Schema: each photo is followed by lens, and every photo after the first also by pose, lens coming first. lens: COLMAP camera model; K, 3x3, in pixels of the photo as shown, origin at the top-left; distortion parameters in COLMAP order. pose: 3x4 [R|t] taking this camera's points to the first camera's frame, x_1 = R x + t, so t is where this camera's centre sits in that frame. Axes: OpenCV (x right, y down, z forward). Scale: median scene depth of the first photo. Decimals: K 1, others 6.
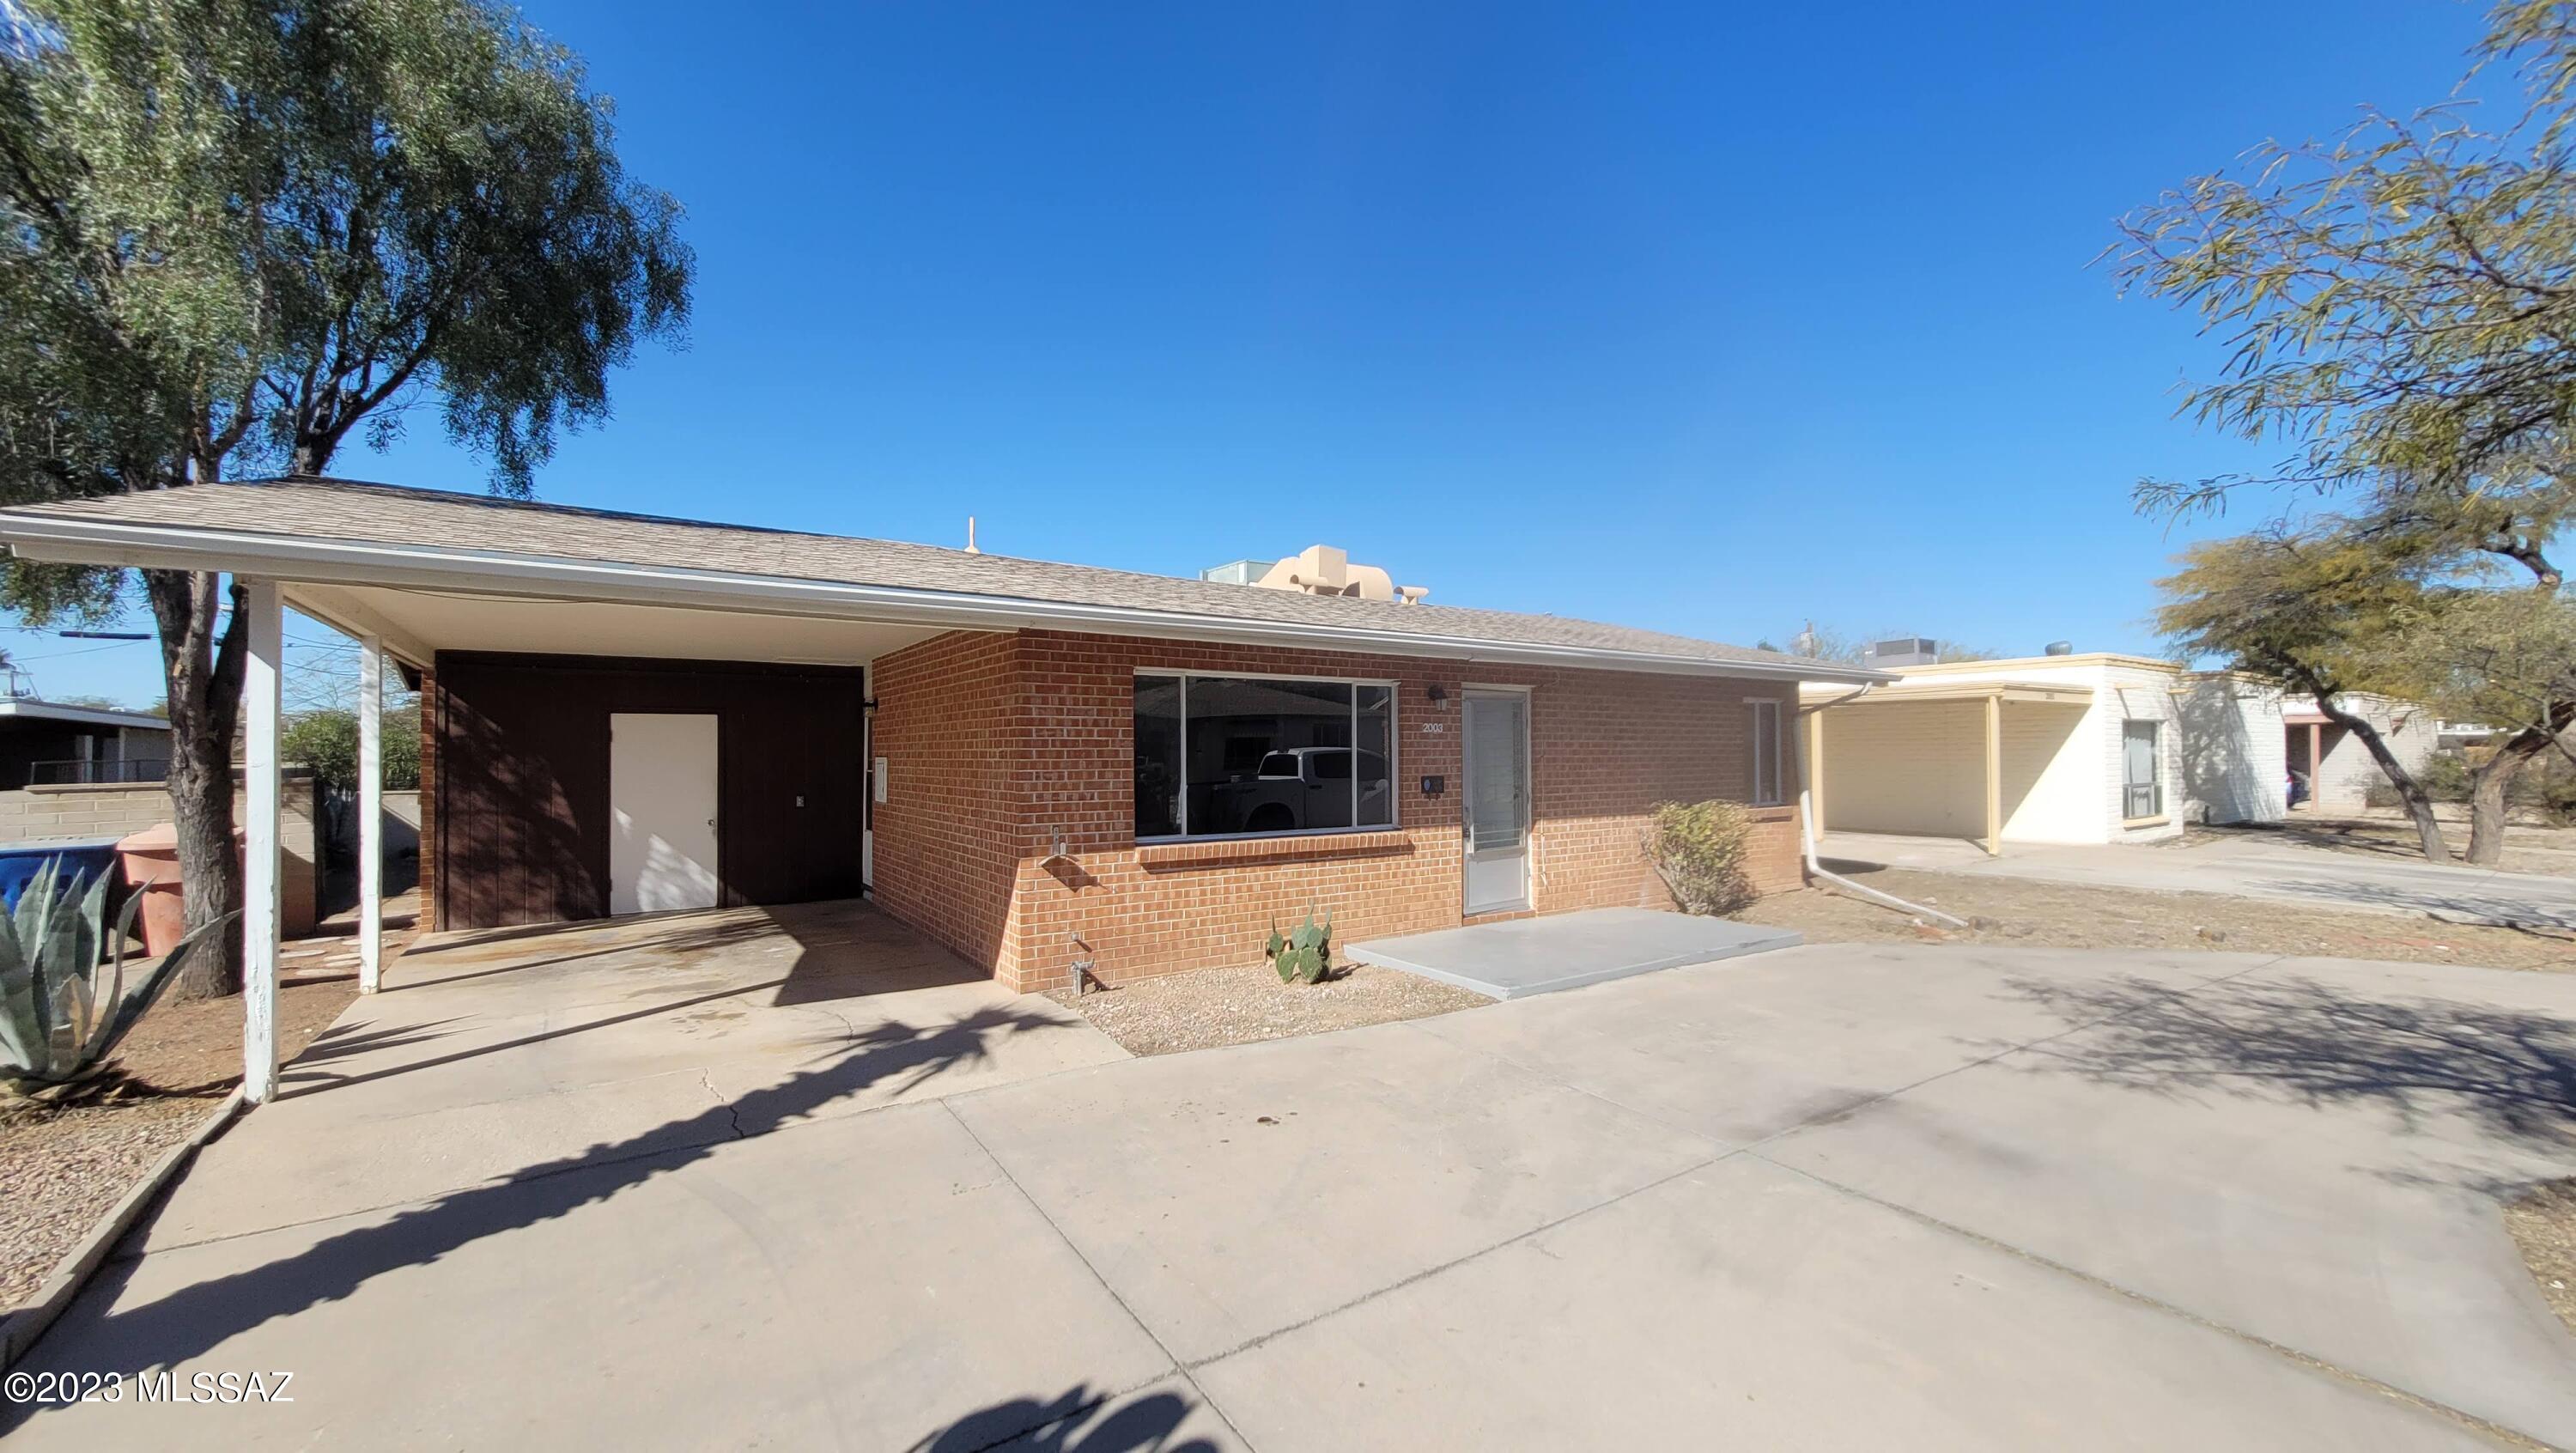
lens RADIAL K [[1000.4, 0, 1287.7], [0, 1000.4, 723.9], [0, 0, 1]] dist [0.000582, -0.000016]
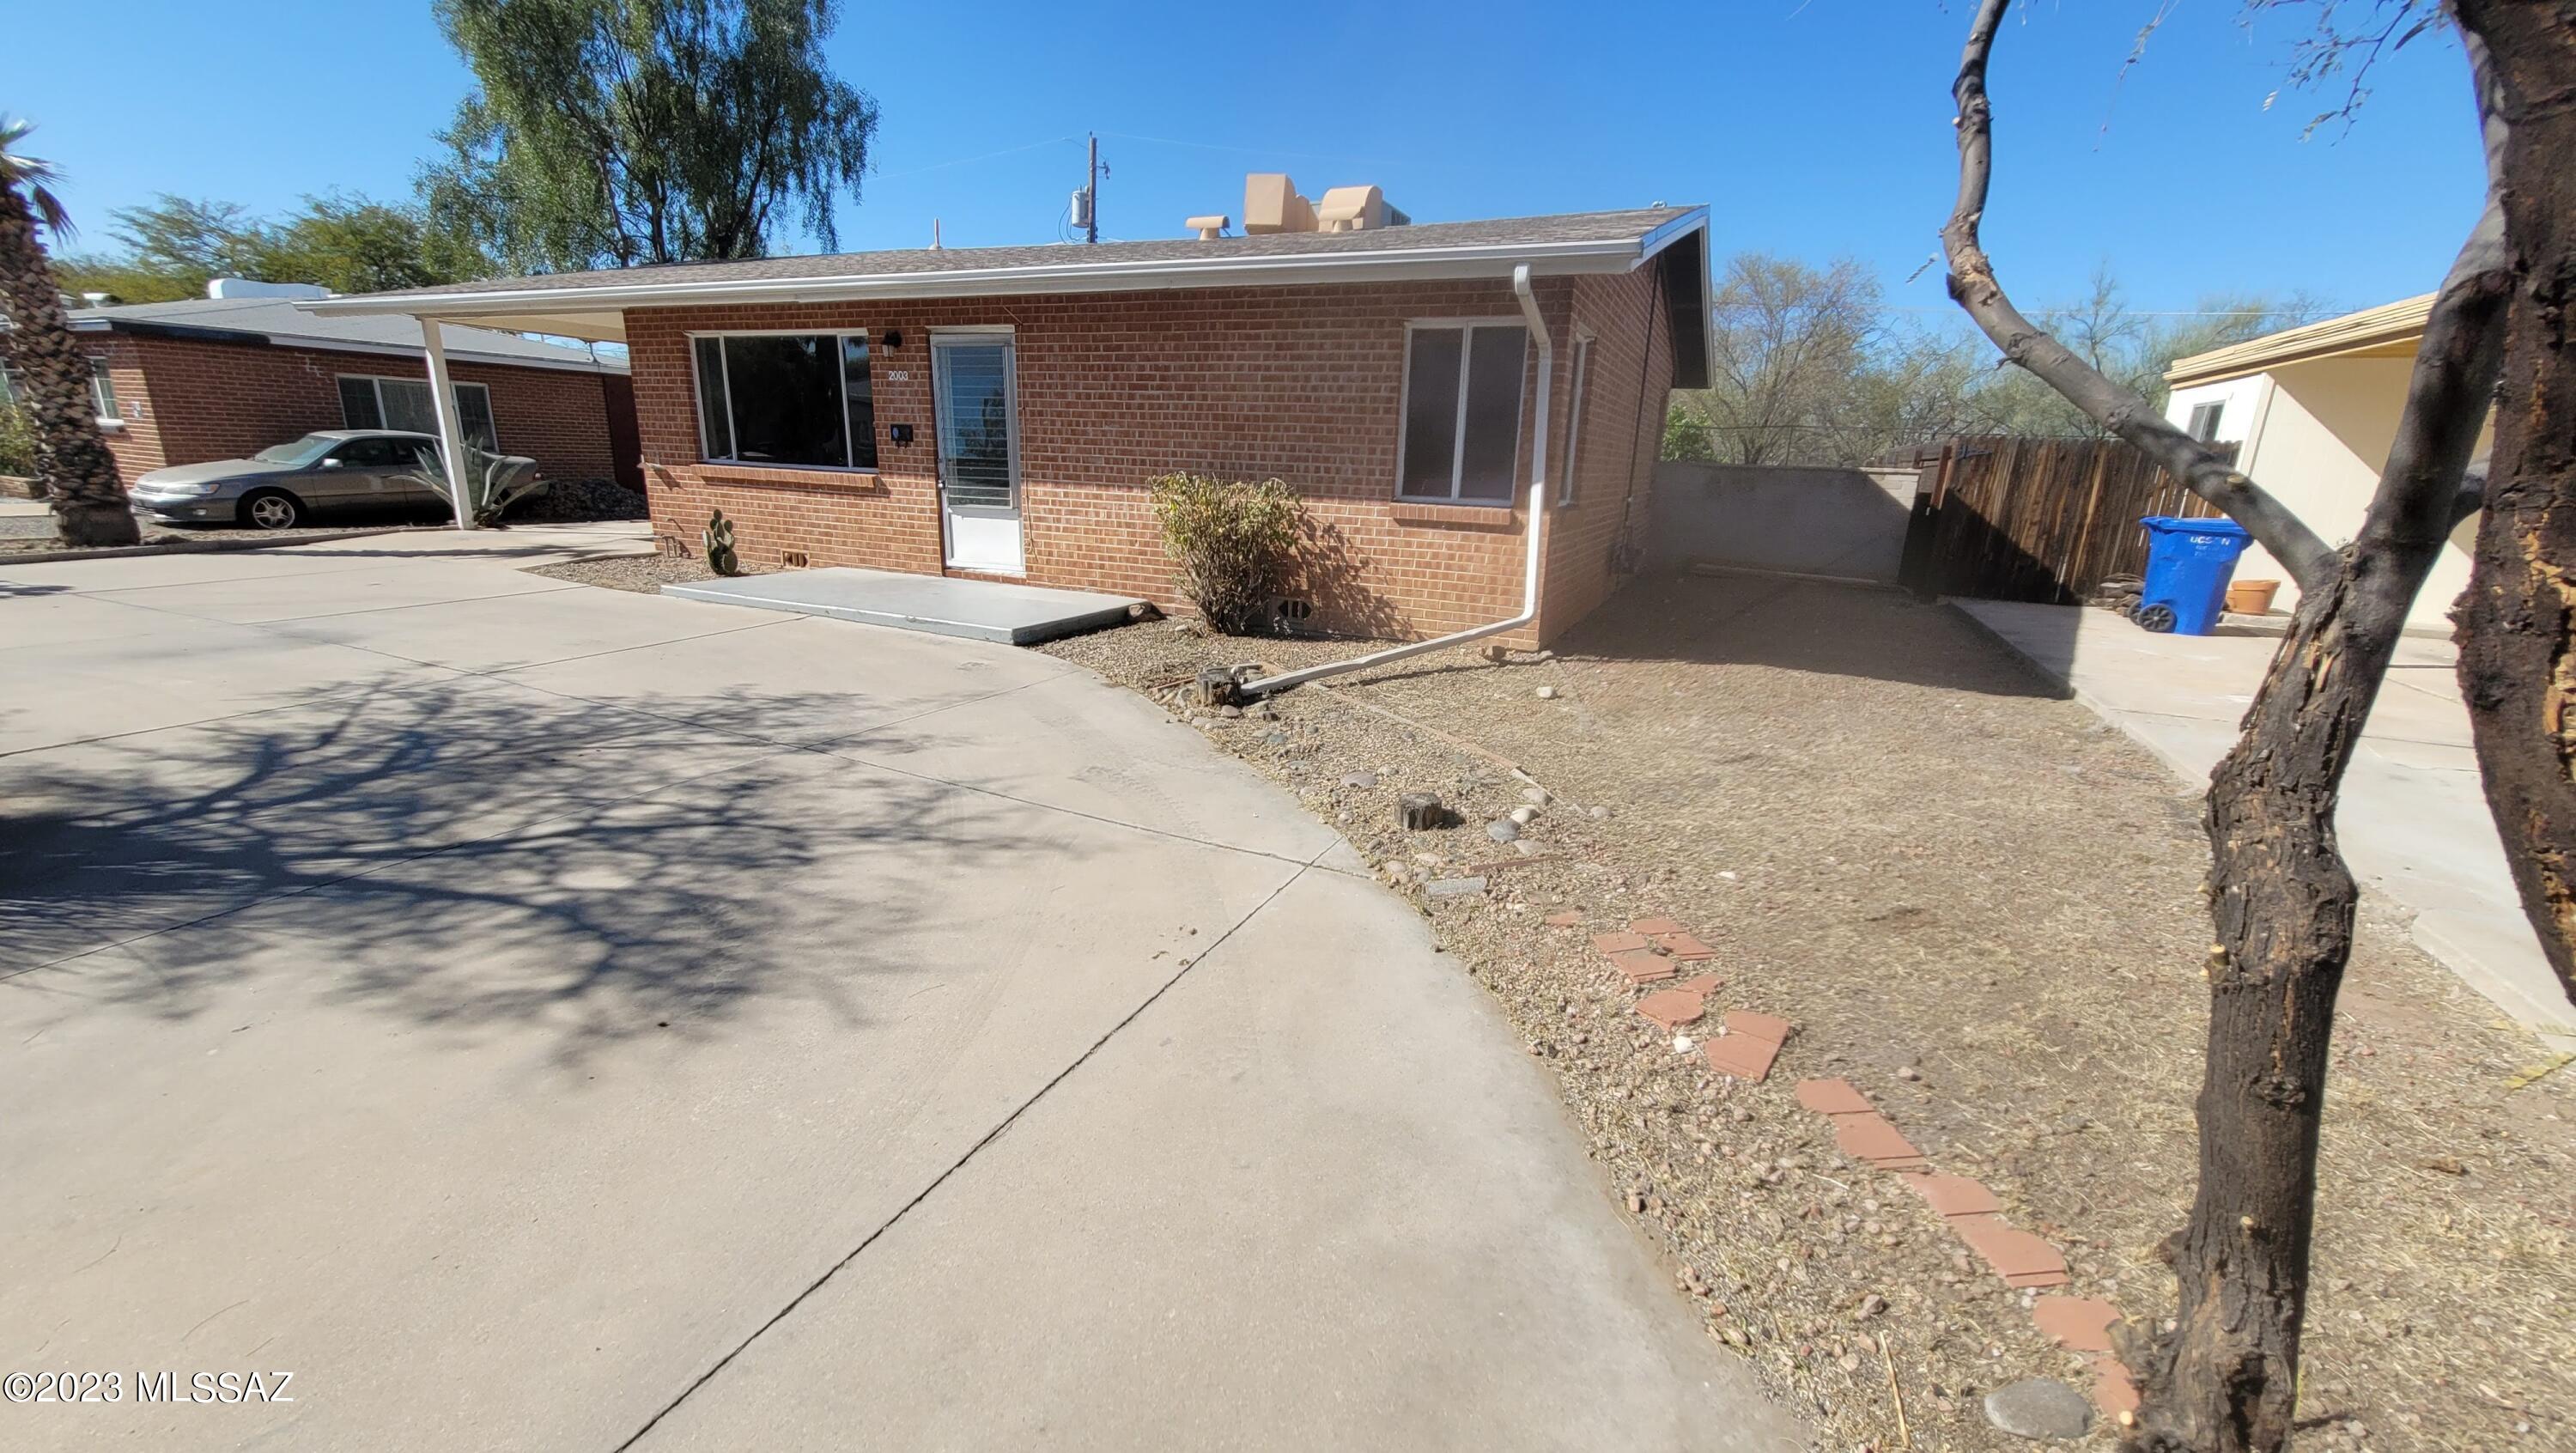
lens RADIAL K [[1000.4, 0, 1281.5], [0, 1000.4, 730.6], [0, 0, 1]] dist [0.000582, -0.000016]
pose [[0.524305, 0.241115, -0.816681, 1.304602], [-0.022648, 0.962683, 0.269681, 0.070222], [0.851229, -0.122899, 0.510200, 0.778212]]
